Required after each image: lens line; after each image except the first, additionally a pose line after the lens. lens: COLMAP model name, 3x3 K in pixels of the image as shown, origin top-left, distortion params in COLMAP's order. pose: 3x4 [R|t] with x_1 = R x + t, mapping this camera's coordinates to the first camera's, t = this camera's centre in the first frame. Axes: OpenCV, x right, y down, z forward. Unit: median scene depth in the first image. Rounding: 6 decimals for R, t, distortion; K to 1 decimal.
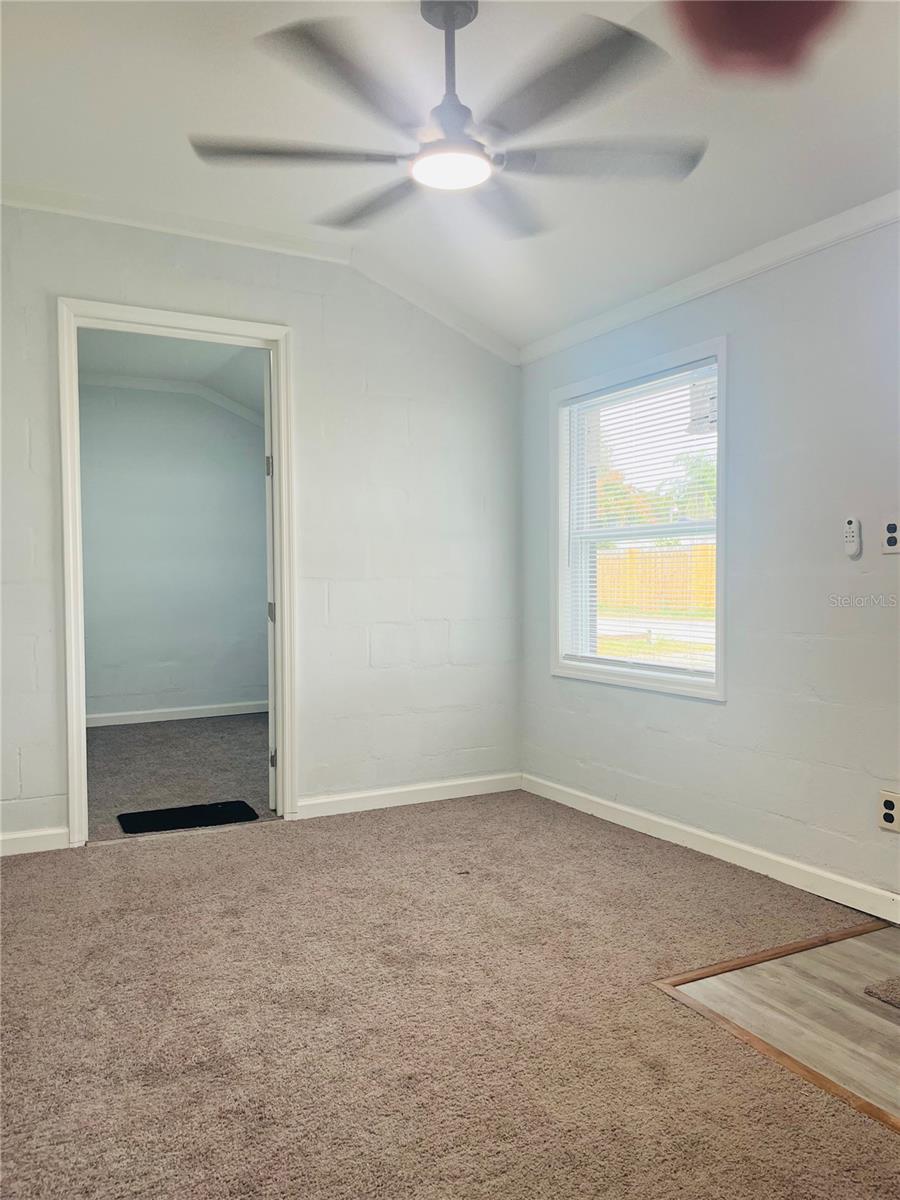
lens RADIAL K [[900.0, 0, 449.7], [0, 900.0, 608.1], [0, 0, 1]] dist [0.031183, -0.045918]
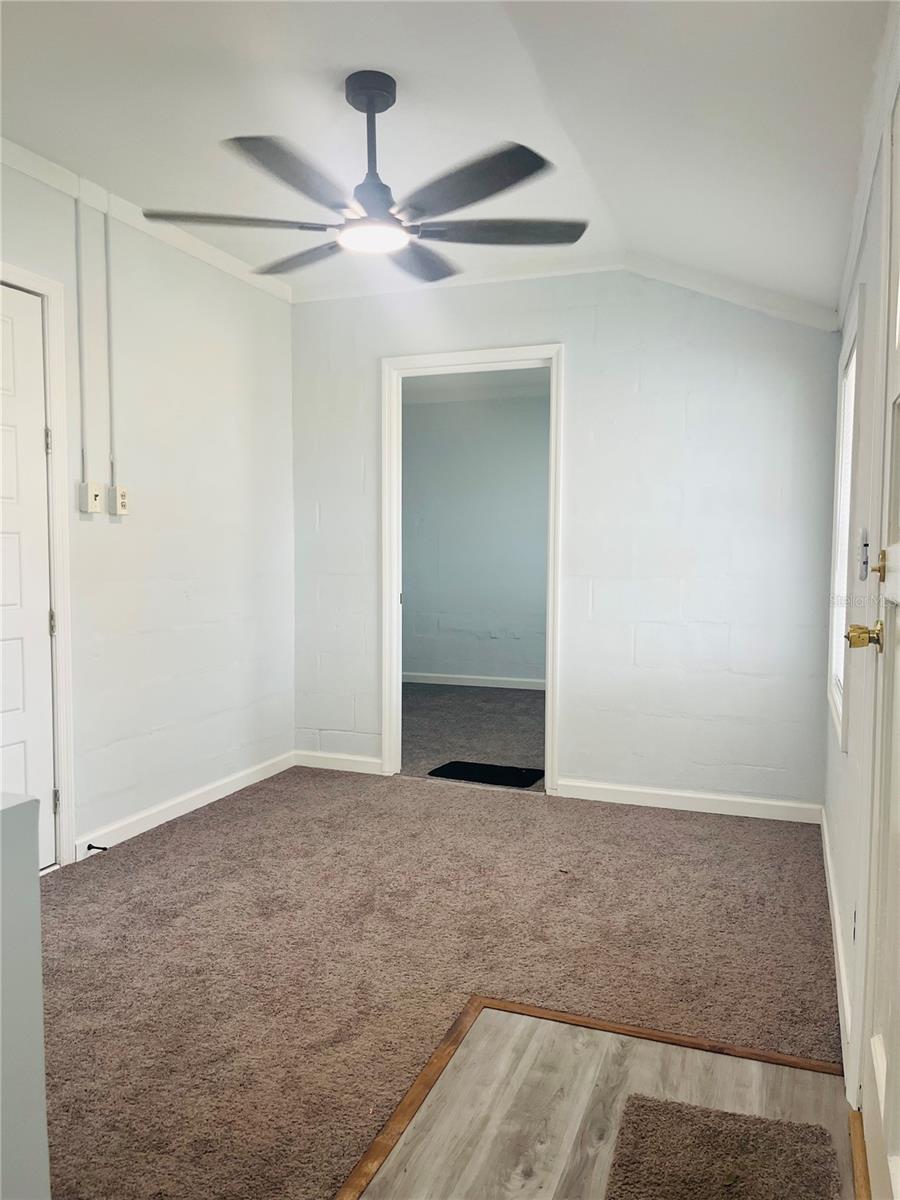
lens RADIAL K [[900.0, 0, 454.4], [0, 900.0, 595.6], [0, 0, 1]] dist [0.031183, -0.045918]
pose [[0.673209, 0.053122, -0.737542, 0.603538], [-0.039966, 0.998572, 0.035443, -0.047740], [0.738372, 0.005616, 0.674370, 0.185982]]
